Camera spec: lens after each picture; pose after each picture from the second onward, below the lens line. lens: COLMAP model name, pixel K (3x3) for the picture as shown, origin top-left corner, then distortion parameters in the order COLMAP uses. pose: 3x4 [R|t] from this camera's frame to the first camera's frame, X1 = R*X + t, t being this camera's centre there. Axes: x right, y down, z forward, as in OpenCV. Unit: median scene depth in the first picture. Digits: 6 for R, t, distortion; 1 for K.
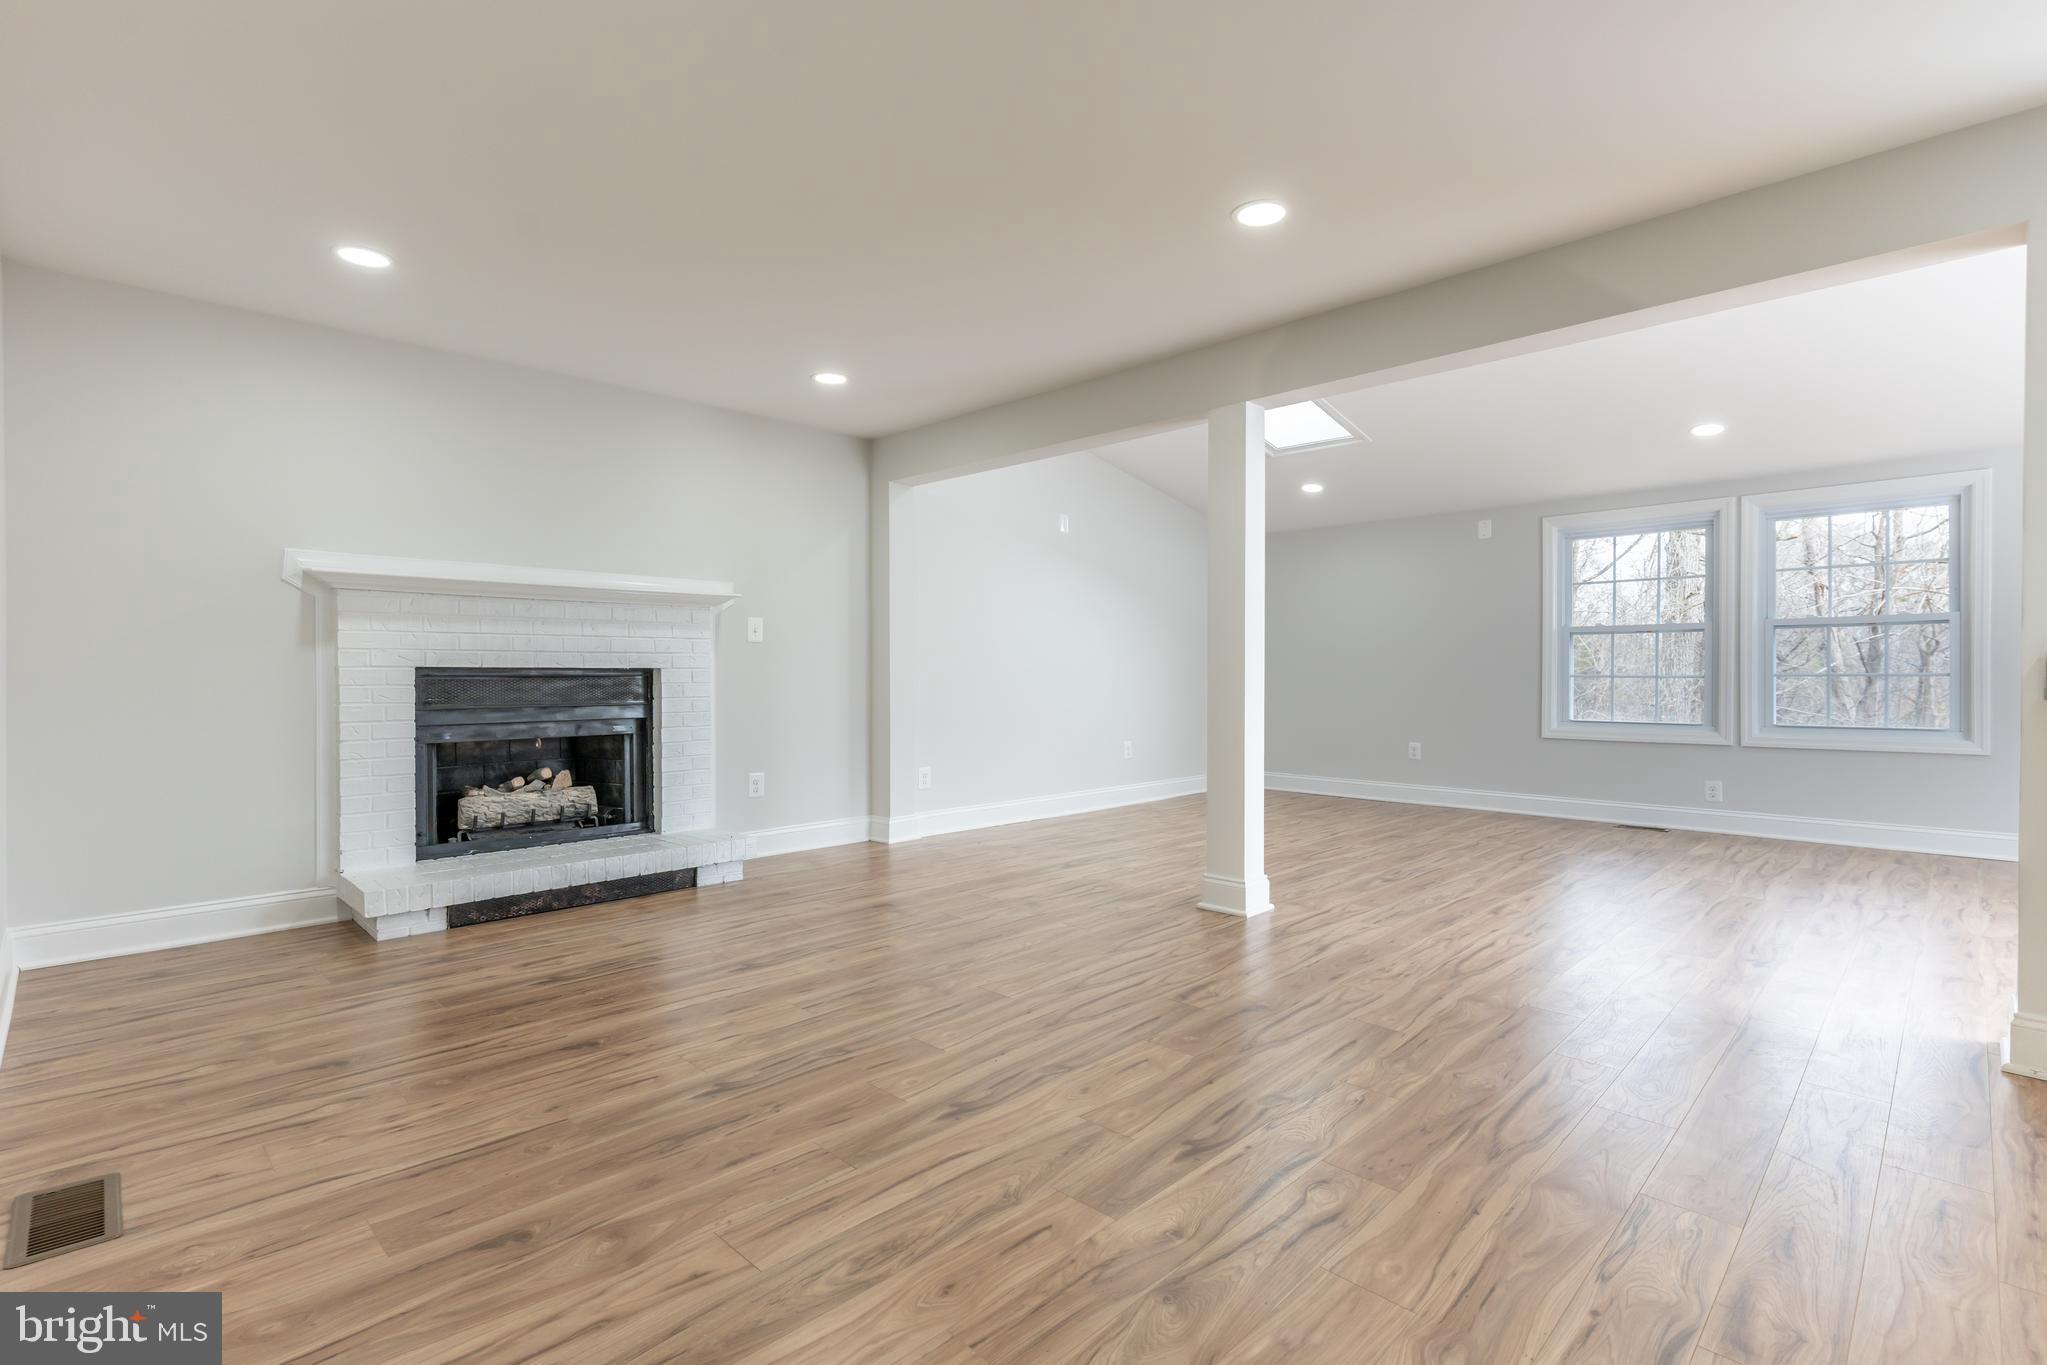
lens RADIAL K [[963.8, 0, 1059.8], [0, 963.8, 675.5], [0, 0, 1]] dist [0.002410, -0.002445]
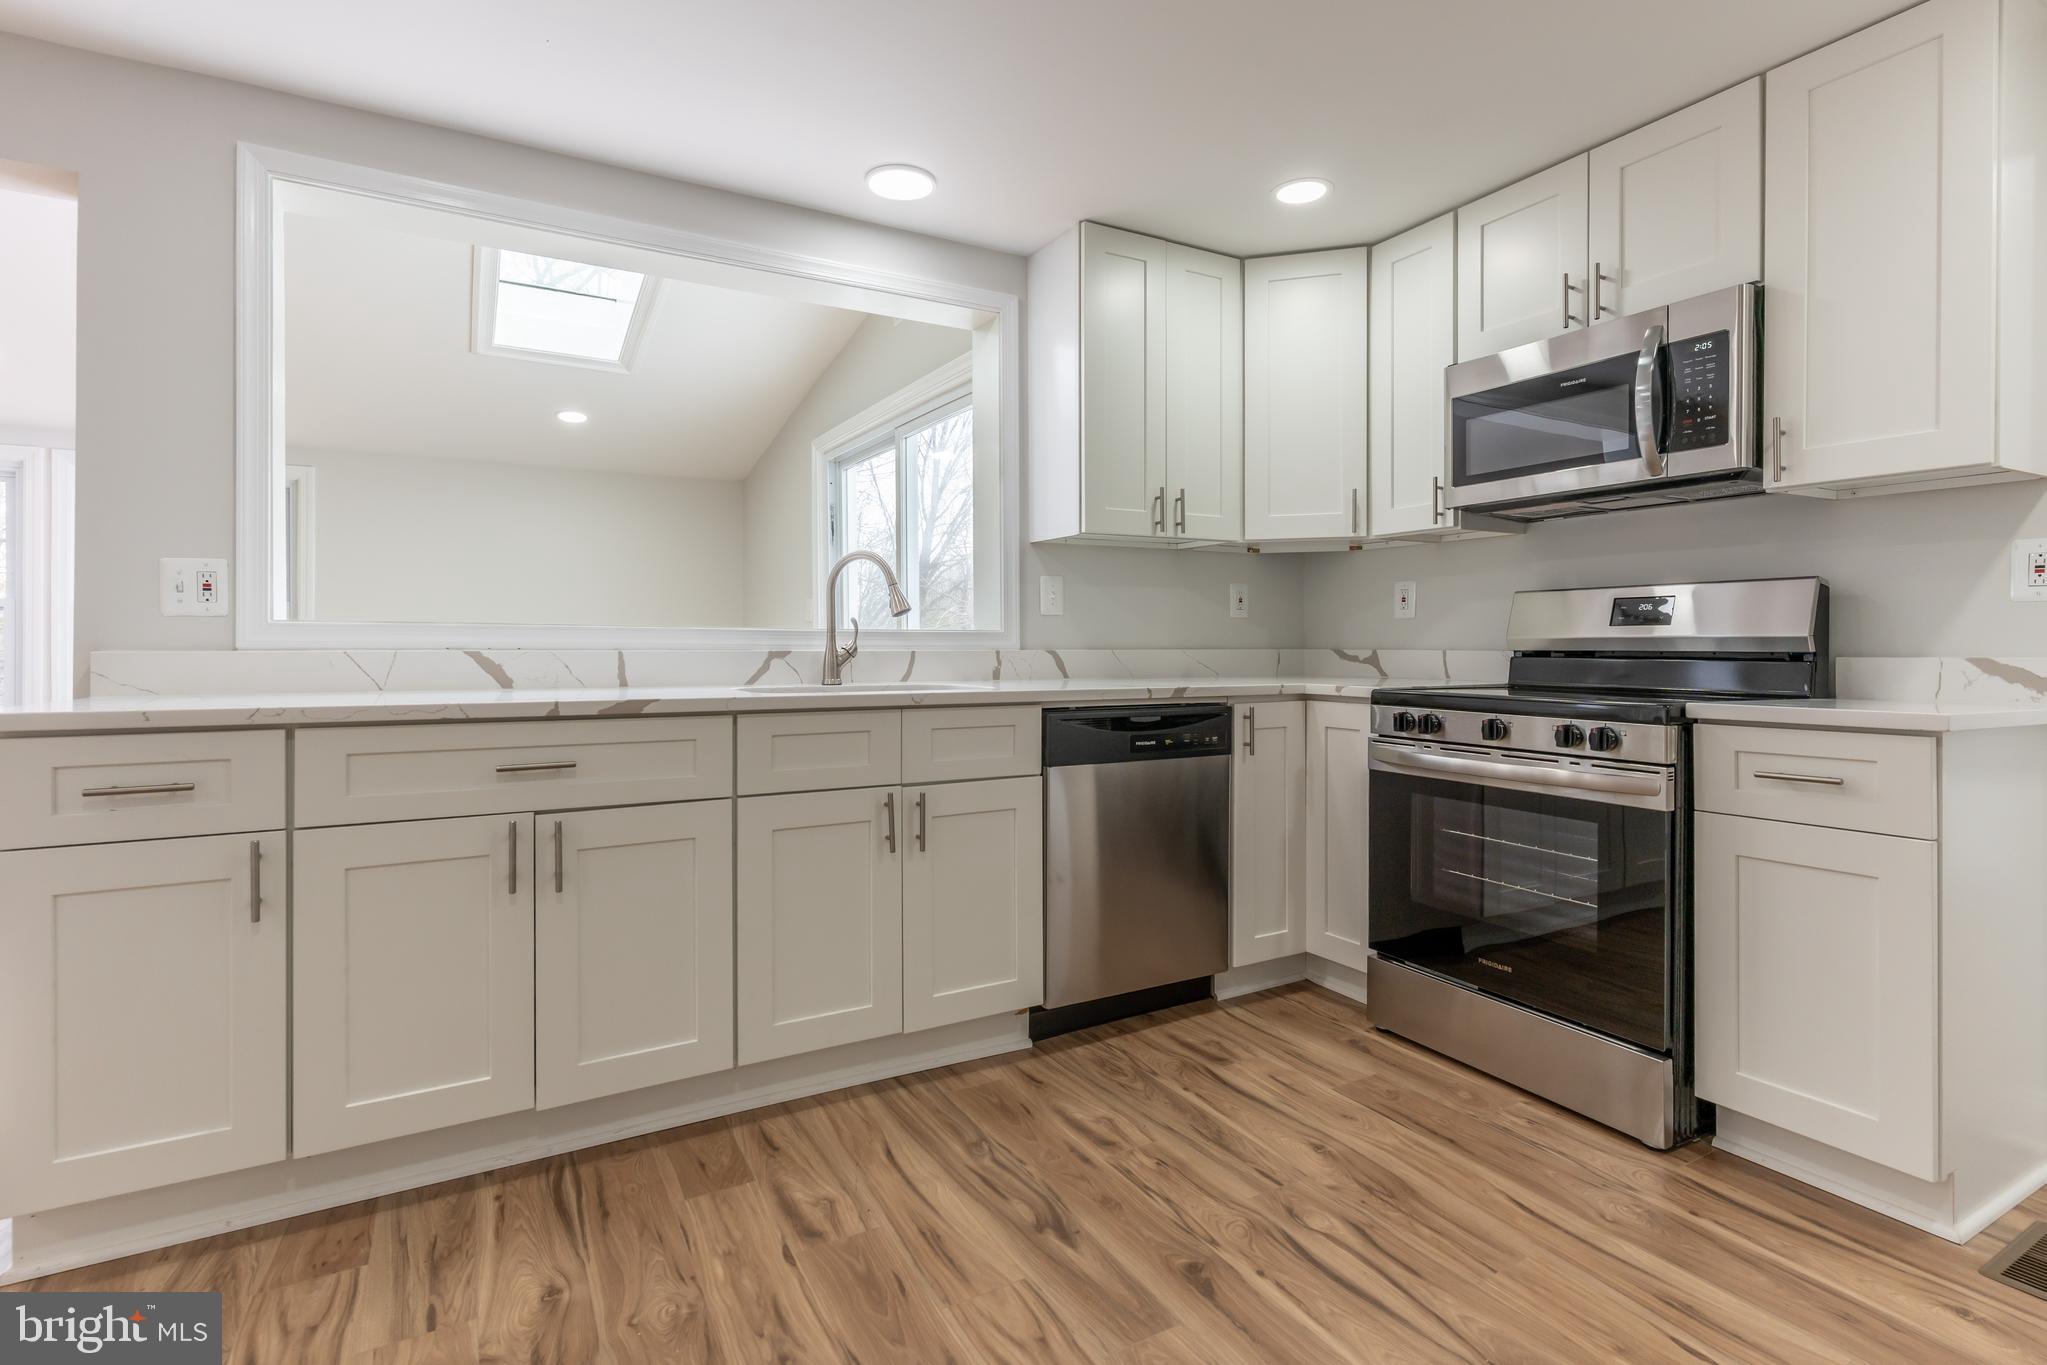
lens RADIAL K [[963.8, 0, 990.6], [0, 963.8, 643.8], [0, 0, 1]] dist [0.002410, -0.002445]
pose [[0.306905, 0.006174, 0.951720, 0.260098], [0.000171, 0.999979, -0.006542, -0.018981], [-0.951740, 0.002171, 0.306897, -0.049004]]
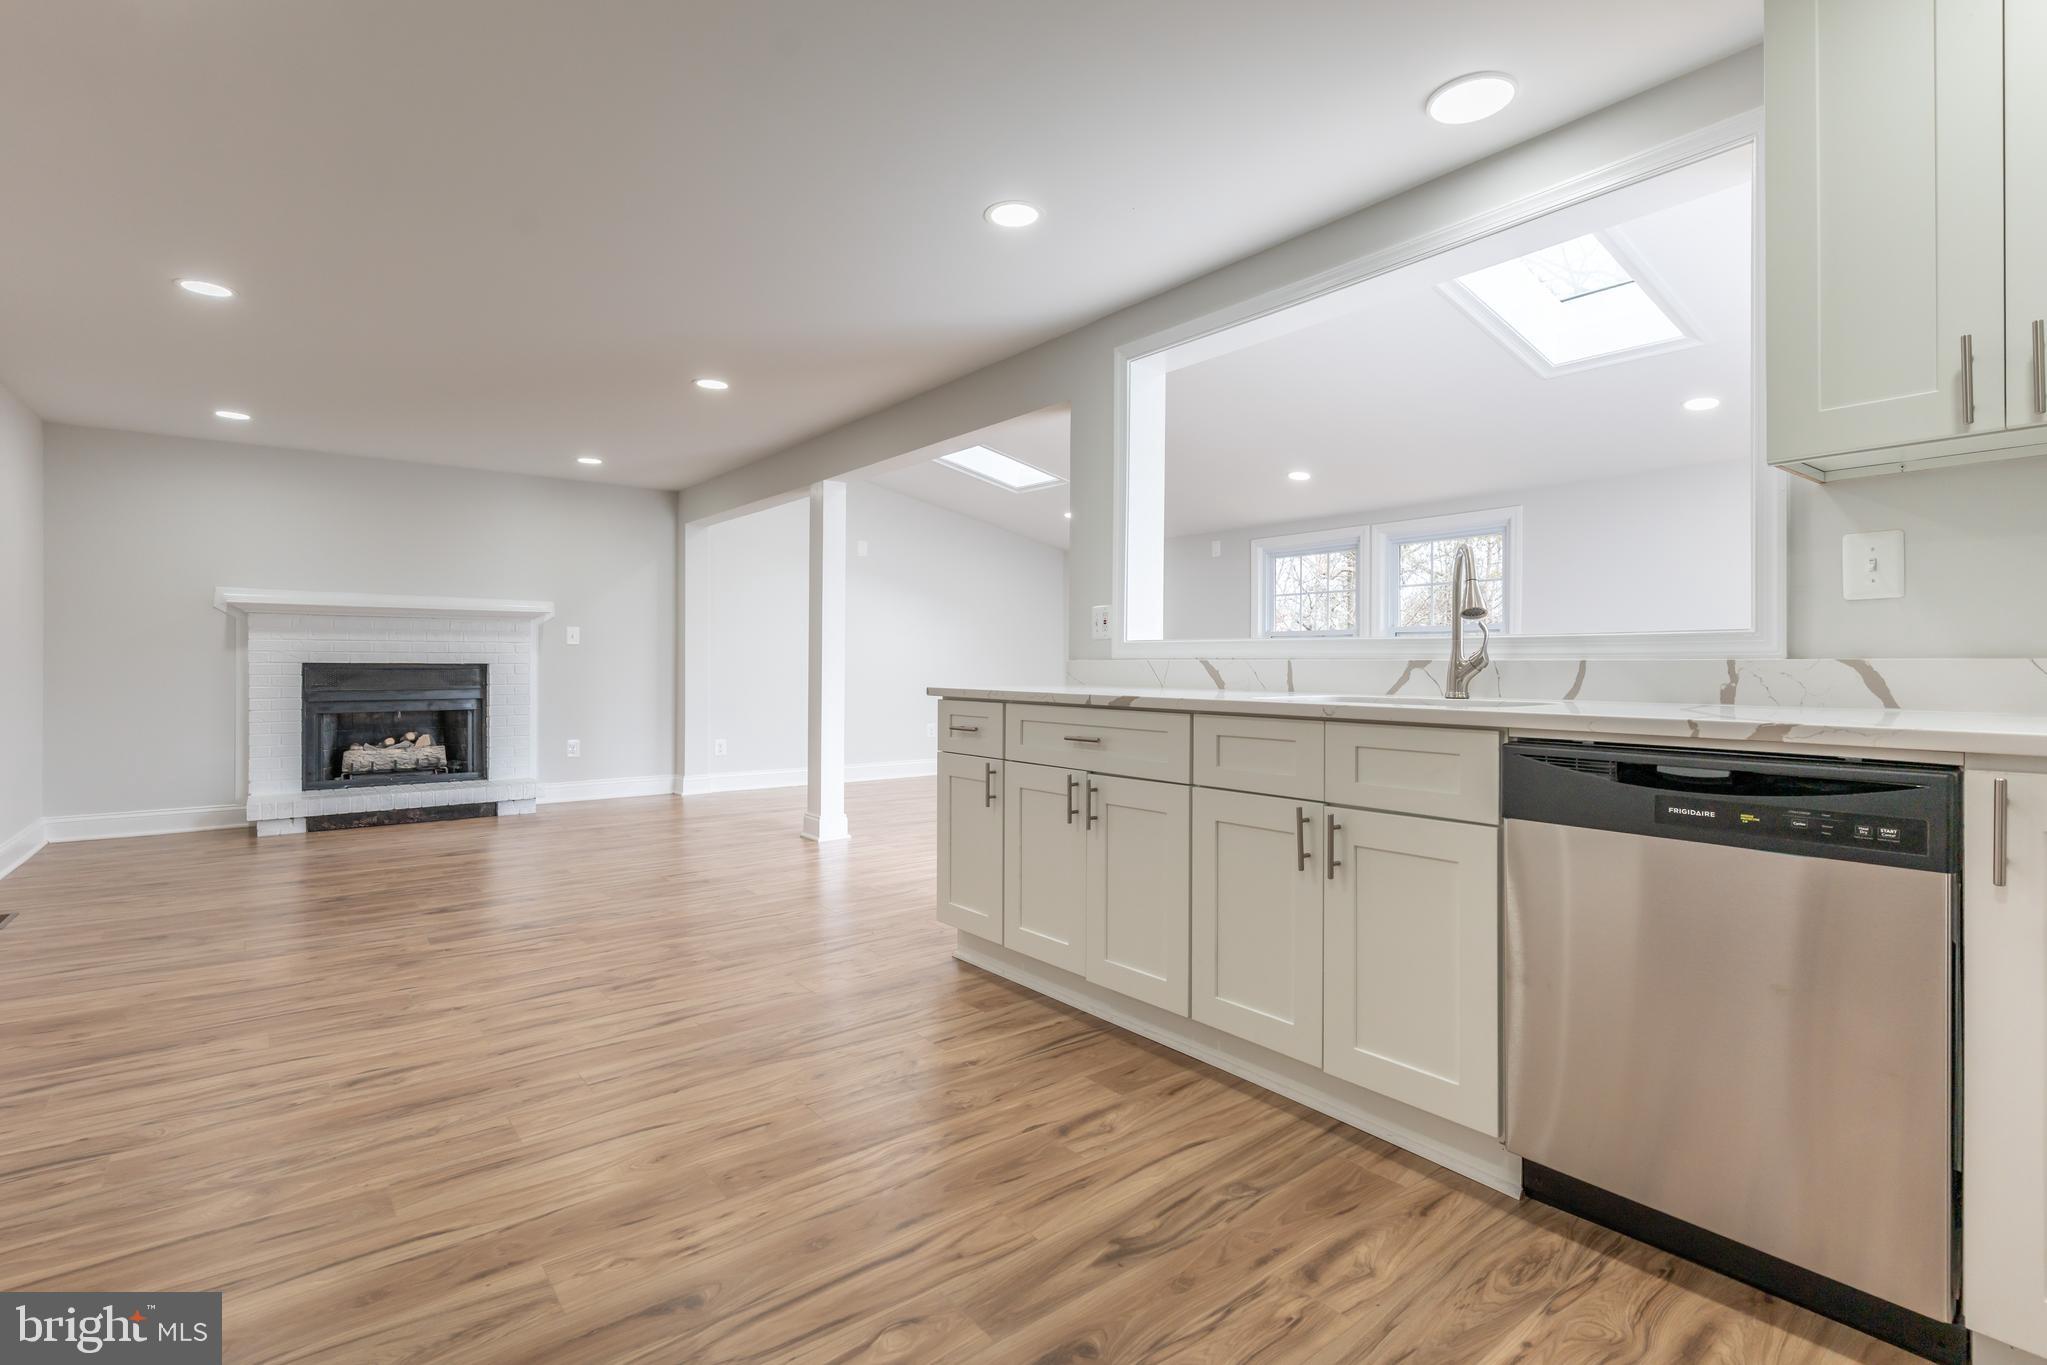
lens RADIAL K [[963.8, 0, 1069.0], [0, 963.8, 664.0], [0, 0, 1]] dist [0.002410, -0.002445]
pose [[0.993073, 0.005472, -0.117370, 0.755921], [-0.005637, 0.999984, -0.001074, -0.013201], [0.117362, 0.001728, 0.993088, -0.396070]]
